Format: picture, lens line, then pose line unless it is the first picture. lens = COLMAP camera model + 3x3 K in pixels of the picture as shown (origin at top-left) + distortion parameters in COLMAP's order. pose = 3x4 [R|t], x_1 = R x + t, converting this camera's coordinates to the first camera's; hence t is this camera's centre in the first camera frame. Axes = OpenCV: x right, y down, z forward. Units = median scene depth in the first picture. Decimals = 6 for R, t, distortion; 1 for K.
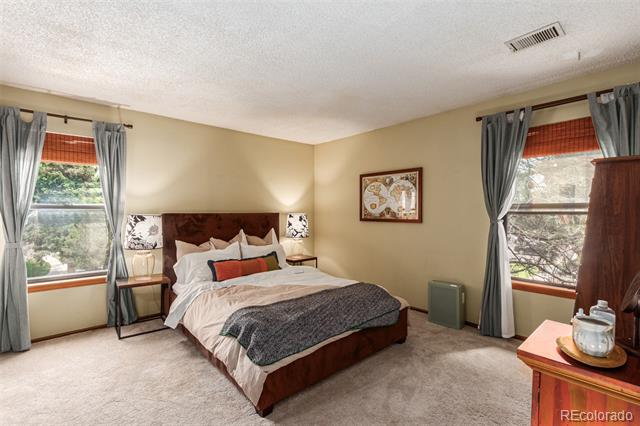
lens RADIAL K [[292.0, 0, 320.9], [0, 292.0, 215.9], [0, 0, 1]] dist [0.003008, -0.000566]
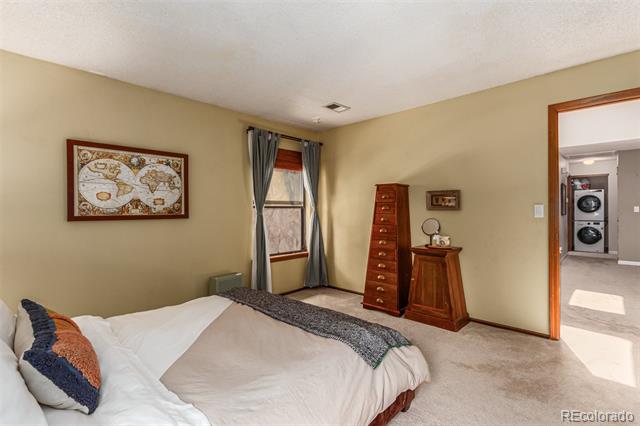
lens RADIAL K [[292.0, 0, 321.0], [0, 292.0, 208.6], [0, 0, 1]] dist [0.003008, -0.000566]
pose [[-0.063438, 0.002016, 0.997984, -0.509679], [0.019724, 0.999805, -0.000766, 0.003582], [-0.997791, 0.019636, -0.063465, 0.604332]]
